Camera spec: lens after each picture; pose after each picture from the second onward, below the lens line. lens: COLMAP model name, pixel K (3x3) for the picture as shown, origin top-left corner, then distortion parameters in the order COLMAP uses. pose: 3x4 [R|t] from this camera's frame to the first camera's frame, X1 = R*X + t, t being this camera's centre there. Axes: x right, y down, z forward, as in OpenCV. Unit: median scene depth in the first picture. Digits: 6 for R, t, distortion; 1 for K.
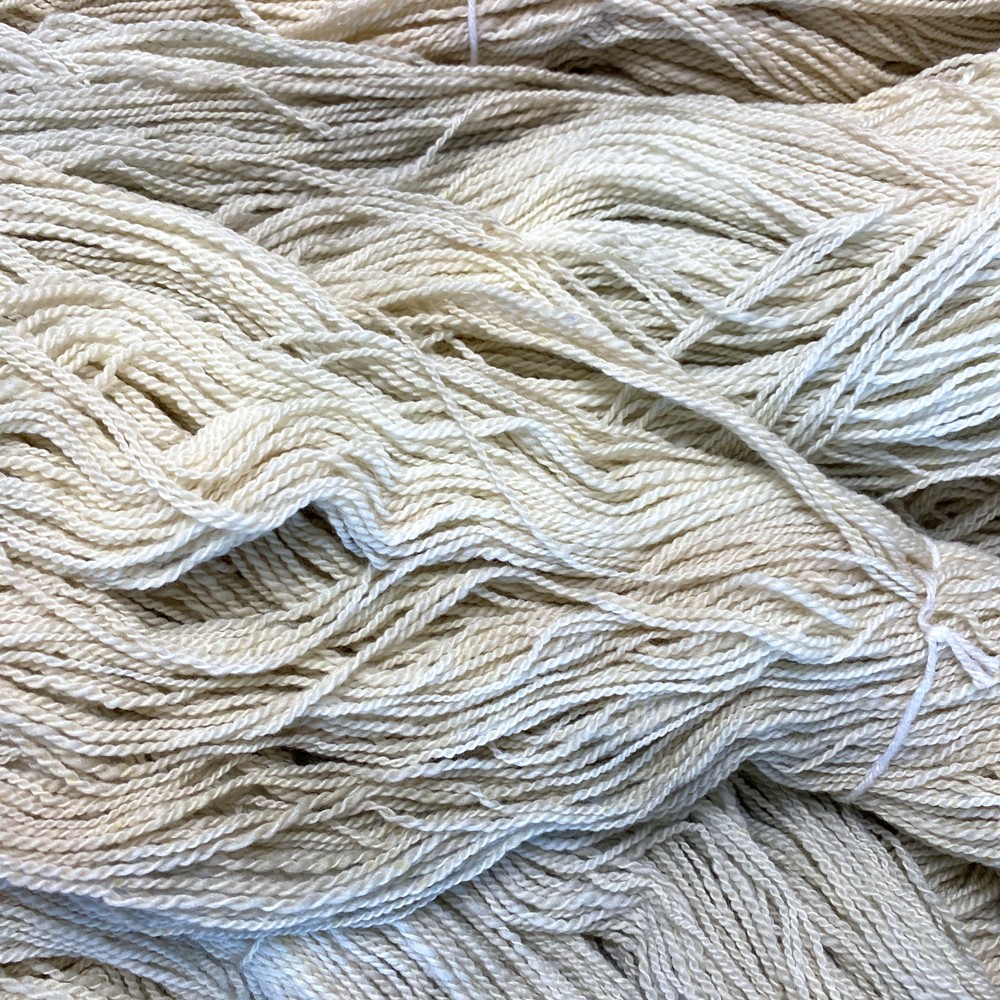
lens RADIAL K [[1038.8, 0, 500.0], [0, 1038.8, 500.0], [0, 0, 1]] dist [0.091716, -0.324159]
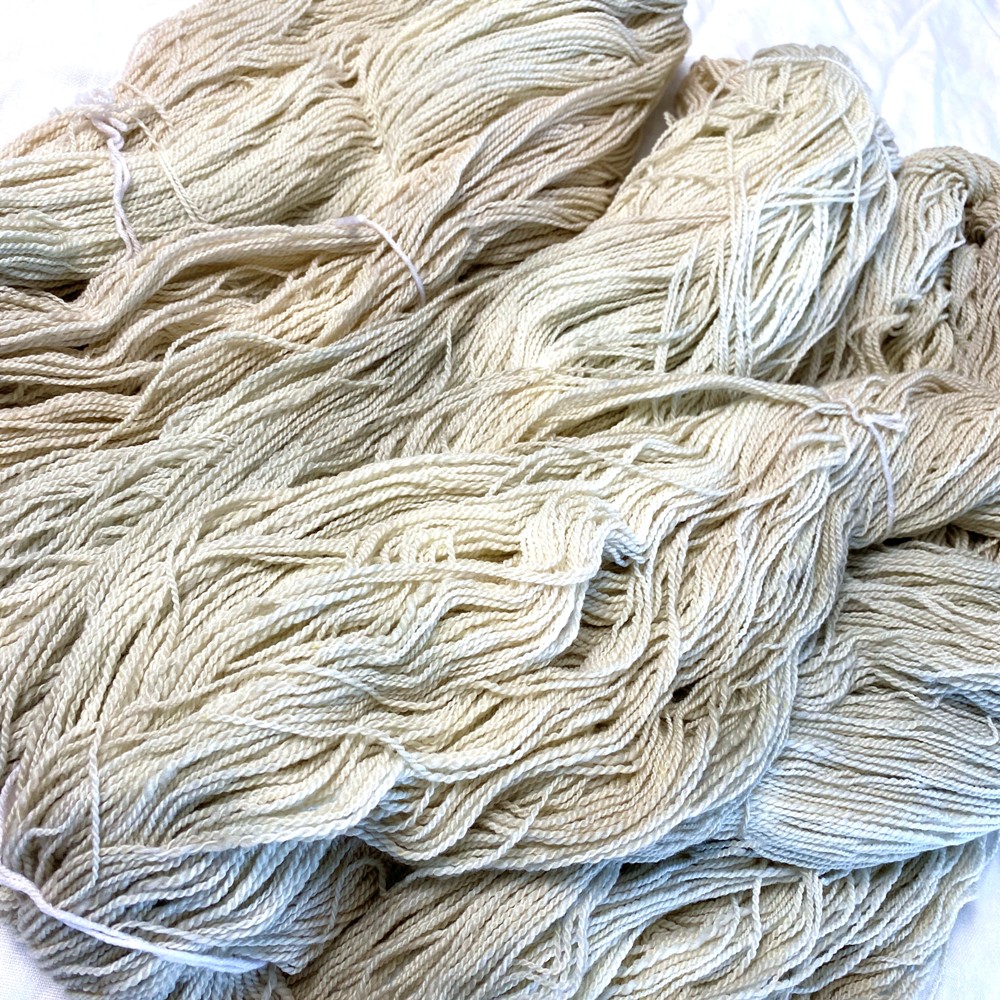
lens RADIAL K [[1038.8, 0, 500.0], [0, 1038.8, 500.0], [0, 0, 1]] dist [0.091716, -0.324159]
pose [[0.728439, -0.548029, 0.411145, -0.820573], [0.614614, 0.787876, -0.038745, -0.076403], [-0.302698, 0.280919, 0.910746, -0.367384]]
